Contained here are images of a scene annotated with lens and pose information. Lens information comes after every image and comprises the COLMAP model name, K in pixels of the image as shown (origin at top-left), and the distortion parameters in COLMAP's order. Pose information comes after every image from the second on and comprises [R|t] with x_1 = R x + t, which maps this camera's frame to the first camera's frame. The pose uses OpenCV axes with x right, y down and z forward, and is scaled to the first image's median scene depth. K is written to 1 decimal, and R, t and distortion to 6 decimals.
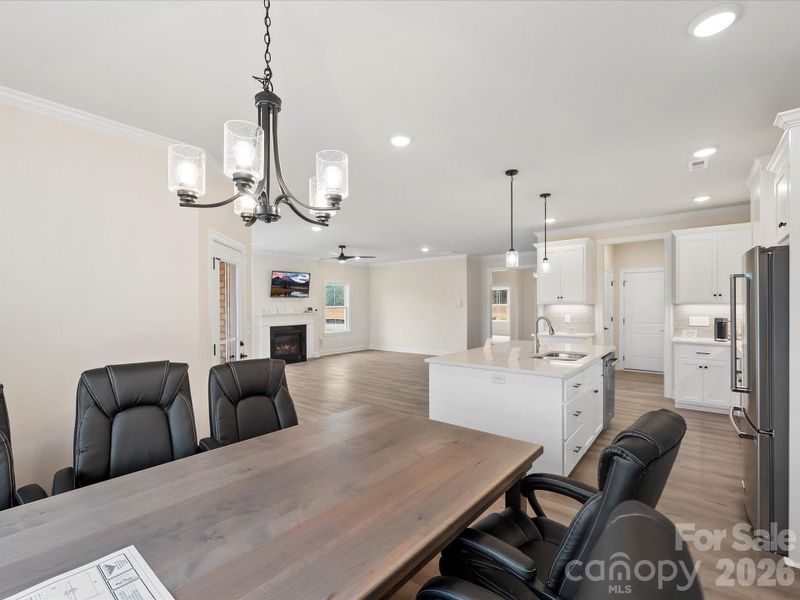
lens RADIAL K [[368.0, 0, 399.7], [0, 368.0, 306.3], [0, 0, 1]] dist [-0.007644, 0.000340]
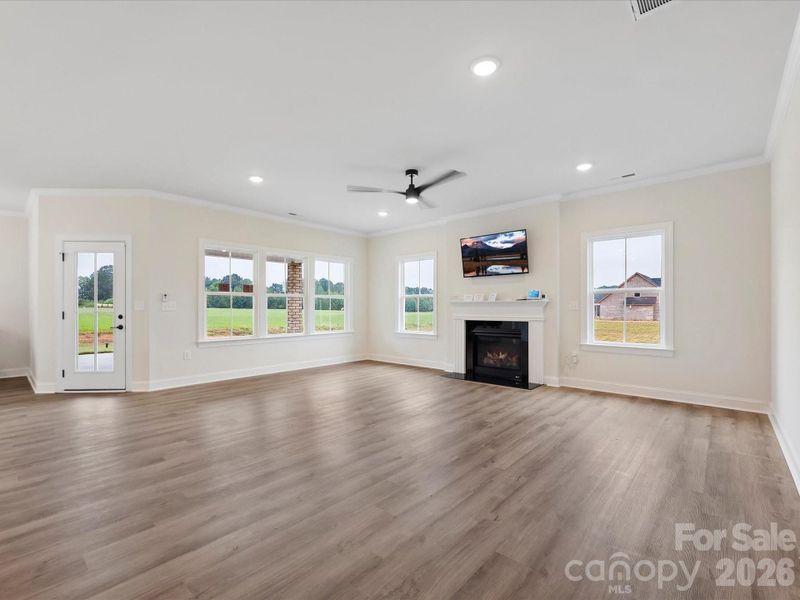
lens RADIAL K [[368.0, 0, 400.1], [0, 368.0, 304.1], [0, 0, 1]] dist [-0.007644, 0.000340]
pose [[-0.024557, 0.001136, -0.999698, 0.395118], [-0.009807, 0.999951, 0.001377, 0.029786], [0.999650, 0.009838, -0.024545, 1.047726]]
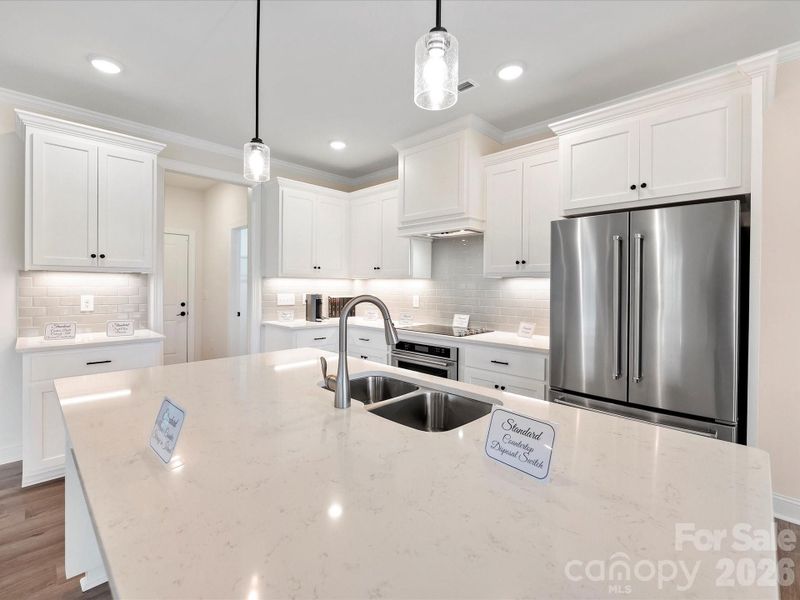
lens RADIAL K [[368.0, 0, 400.1], [0, 368.0, 285.0], [0, 0, 1]] dist [-0.007644, 0.000340]
pose [[0.094923, 0.013496, 0.995393, 0.023154], [-0.000105, 0.999908, -0.013547, 0.013488], [-0.995485, 0.001182, 0.094916, 0.461047]]
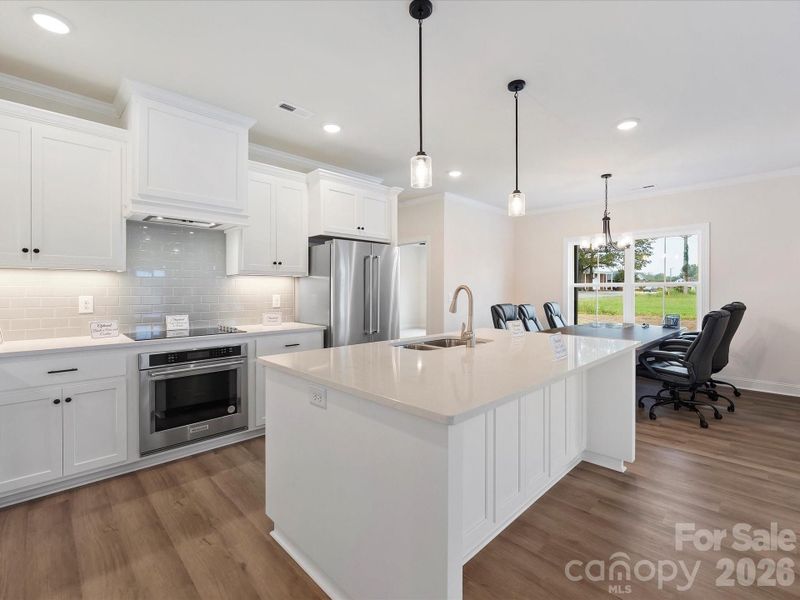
lens RADIAL K [[368.0, 0, 385.8], [0, 368.0, 293.3], [0, 0, 1]] dist [-0.007644, 0.000340]
pose [[-0.991004, 0.013001, 0.133202, 0.217842], [0.014926, 0.999798, 0.013464, 0.018234], [-0.133000, 0.015332, -0.990997, 0.810501]]
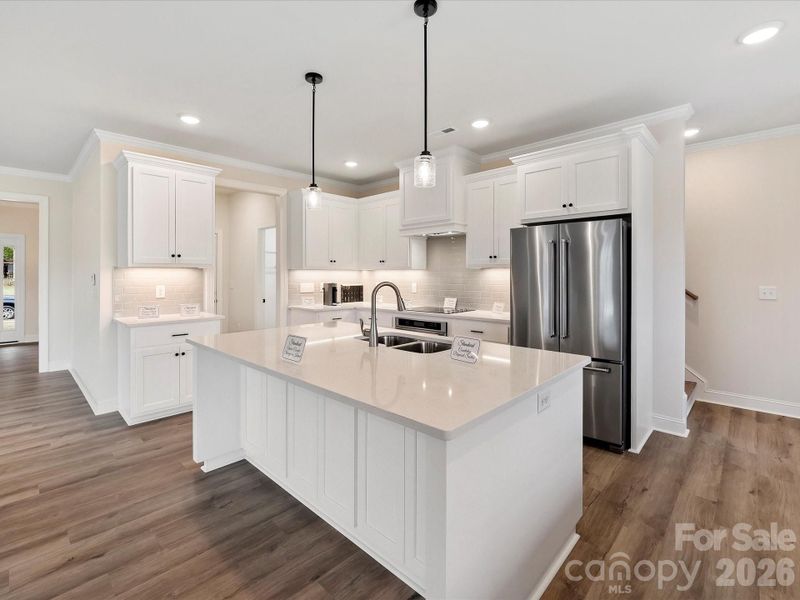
lens RADIAL K [[368.0, 0, 406.5], [0, 368.0, 274.5], [0, 0, 1]] dist [-0.007644, 0.000340]
pose [[0.070157, 0.011848, 0.997466, -0.099475], [0.010120, 0.999870, -0.012588, 0.013998], [-0.997485, 0.010977, 0.070028, 0.456339]]
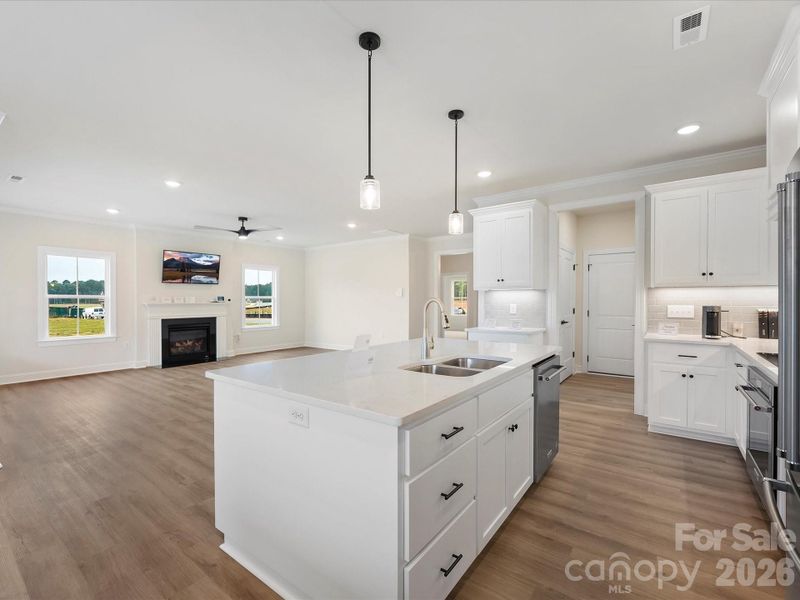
lens RADIAL K [[368.0, 0, 398.1], [0, 368.0, 303.4], [0, 0, 1]] dist [-0.007644, 0.000340]
pose [[0.998950, 0.006402, 0.045366, 0.150628], [-0.006528, 0.999975, 0.002626, 0.017809], [-0.045348, -0.002919, 0.998967, 0.201374]]
